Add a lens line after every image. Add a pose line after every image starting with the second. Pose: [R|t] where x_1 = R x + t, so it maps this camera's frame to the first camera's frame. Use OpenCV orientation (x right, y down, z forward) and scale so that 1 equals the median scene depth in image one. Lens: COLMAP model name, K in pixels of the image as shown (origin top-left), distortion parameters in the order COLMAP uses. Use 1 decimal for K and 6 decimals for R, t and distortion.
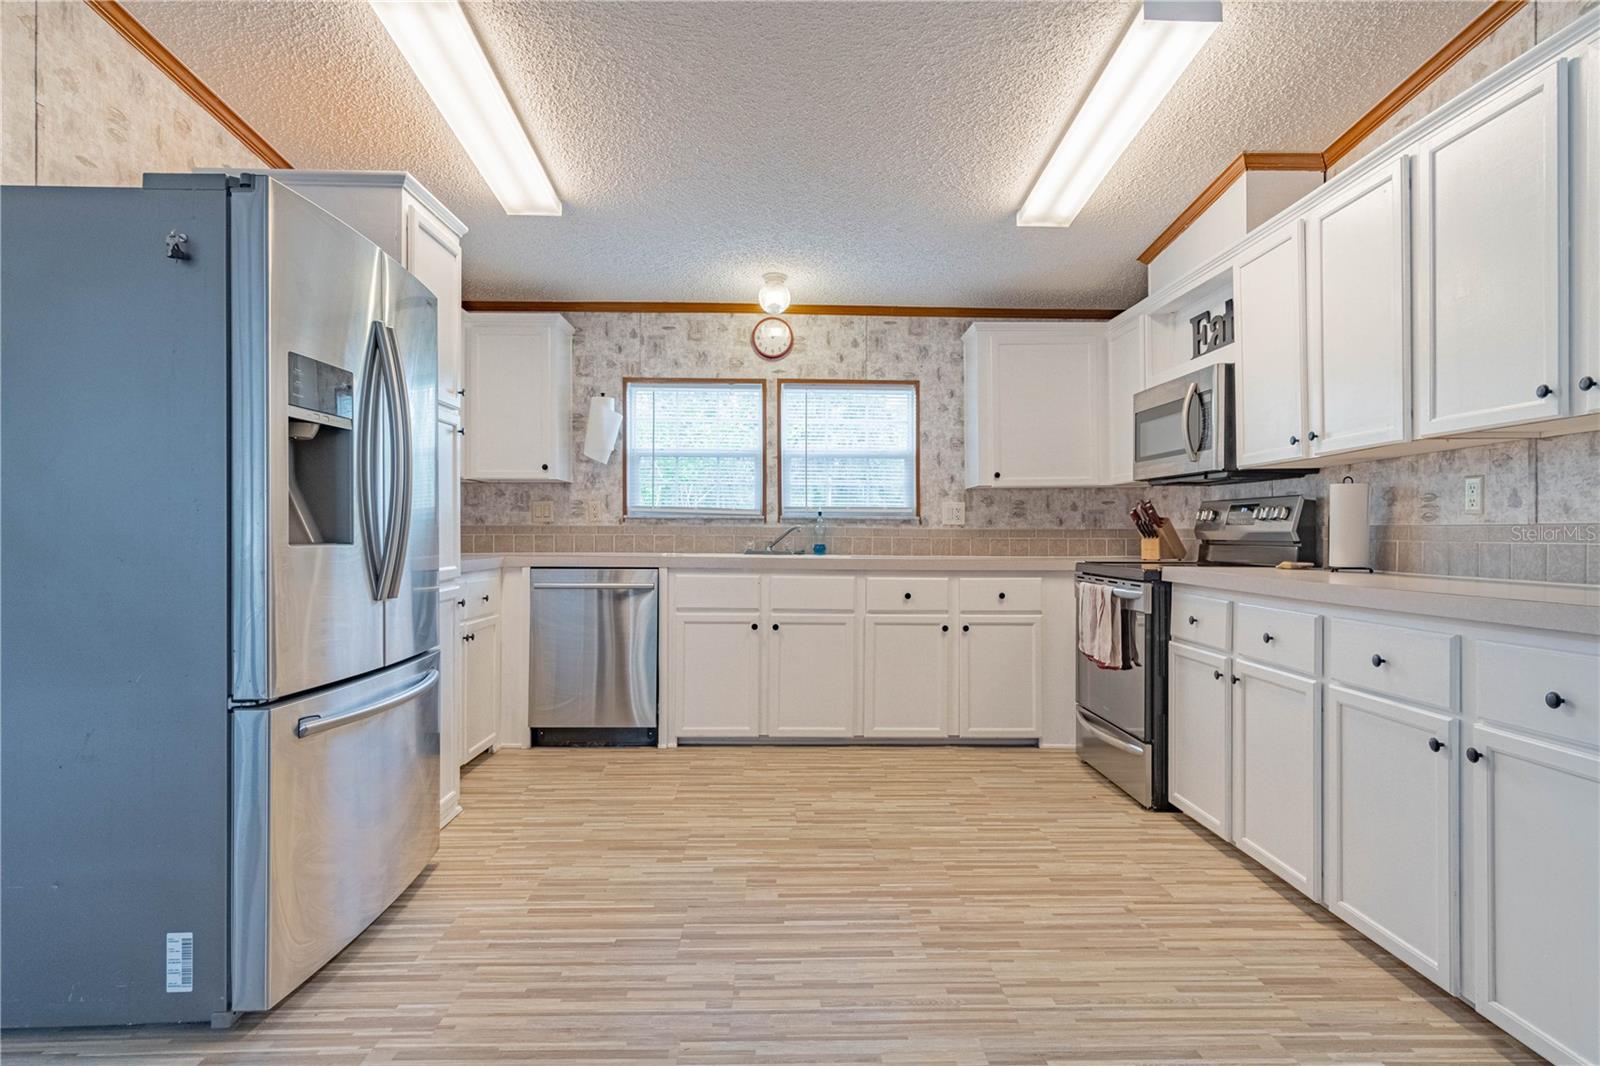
lens RADIAL K [[847.5, 0, 789.2], [0, 847.5, 533.7], [0, 0, 1]] dist [0.004579, 0.000065]
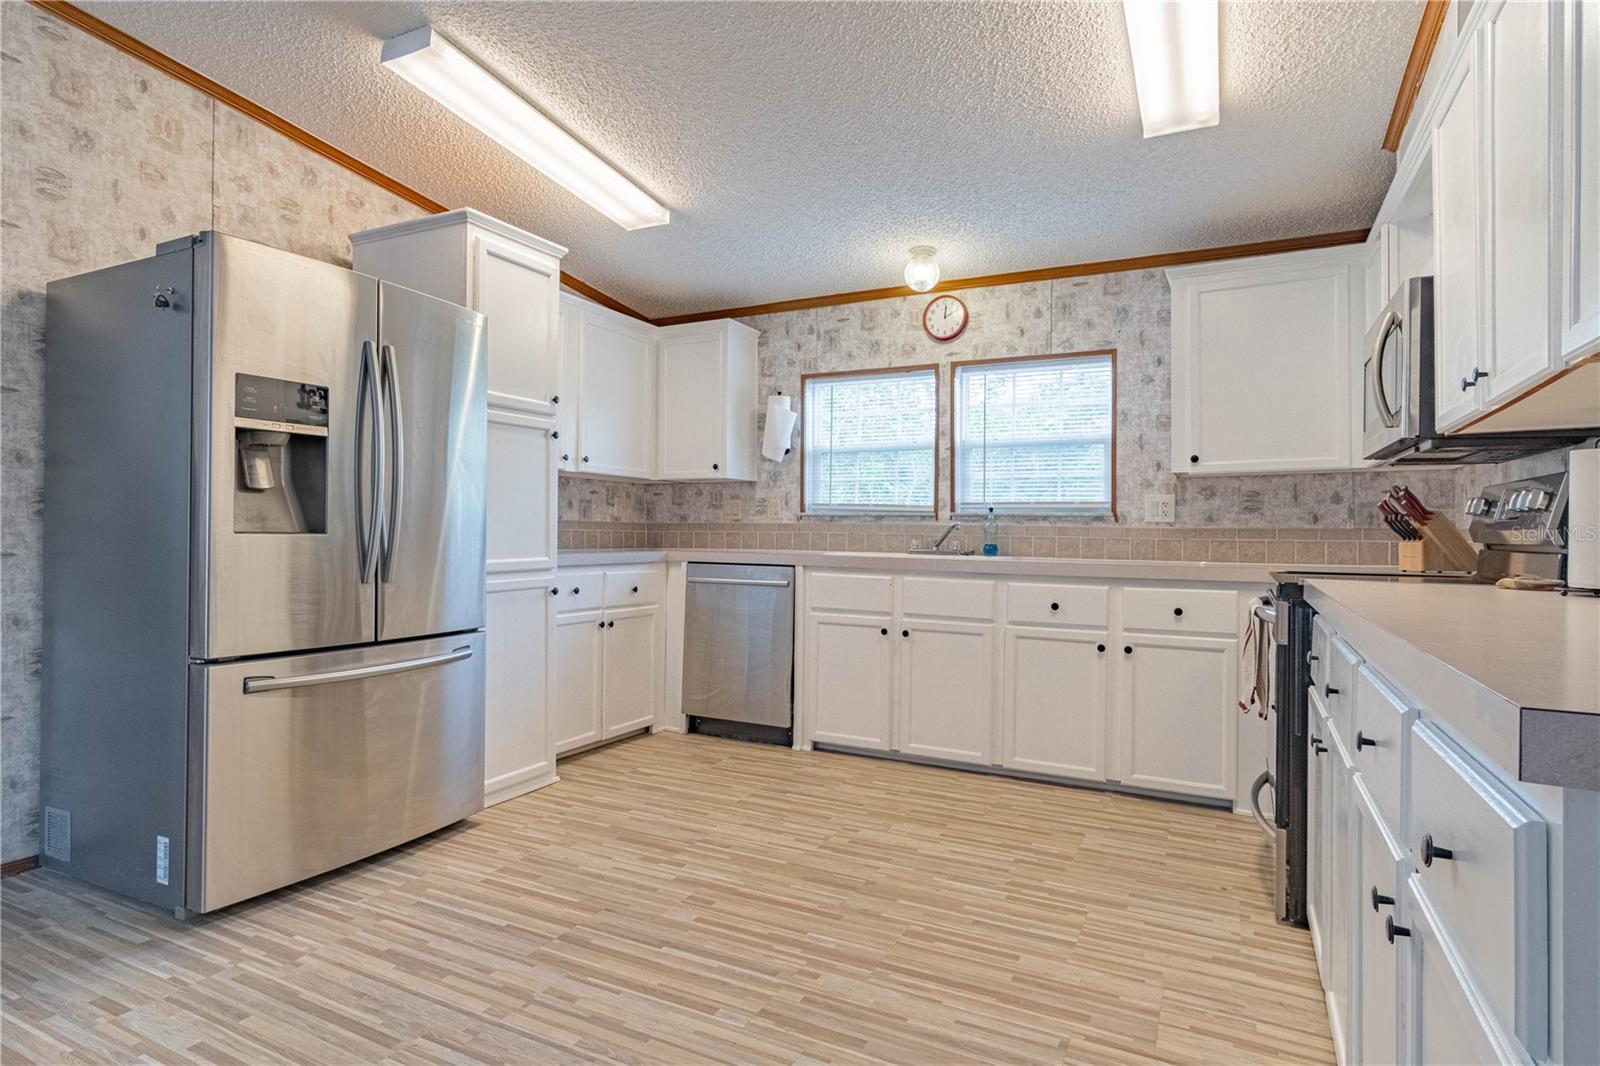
lens RADIAL K [[839.6, 0, 797.0], [0, 839.6, 532.7], [0, 0, 1]] dist [0.004011, 0.000167]
pose [[0.881273, 0.005968, -0.472570, 0.308115], [-0.007577, 0.999970, -0.001503, 0.003756], [0.472547, 0.004905, 0.881292, 0.145362]]
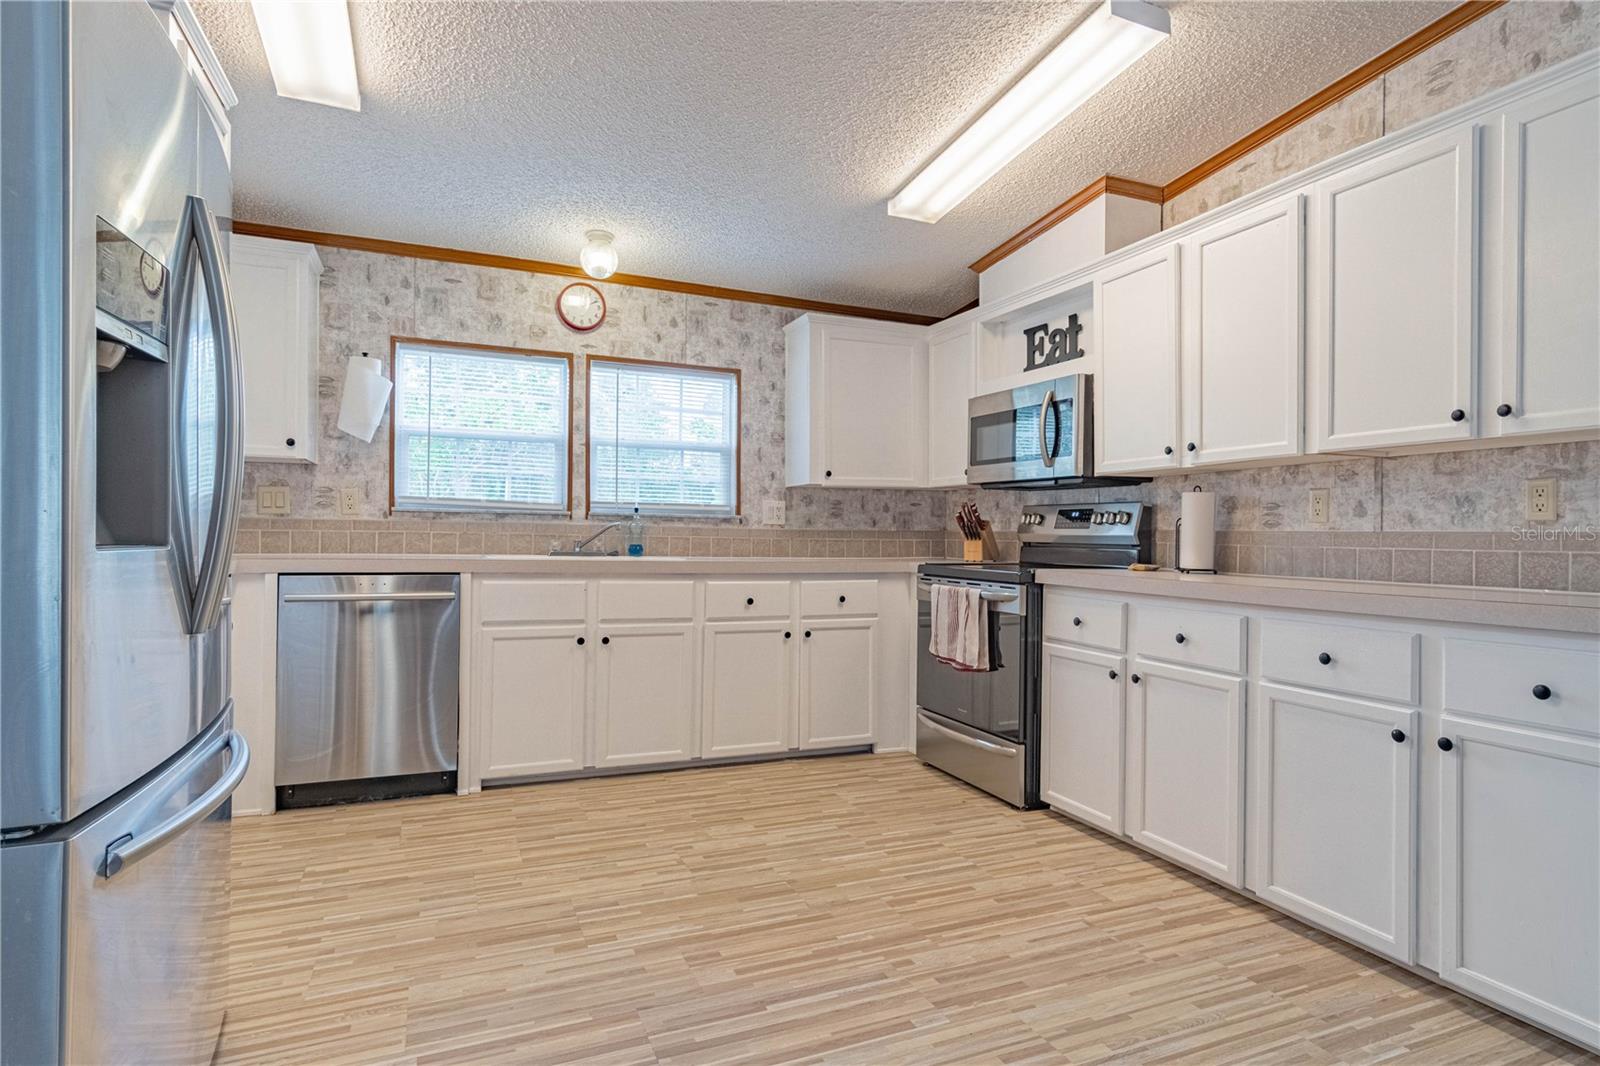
lens RADIAL K [[847.5, 0, 789.2], [0, 847.5, 533.7], [0, 0, 1]] dist [0.004579, 0.000065]
pose [[0.928132, 0.009008, 0.372141, -0.164585], [-0.009842, 0.999952, 0.000343, -0.000762], [-0.372120, -0.003981, 0.928176, 0.129141]]
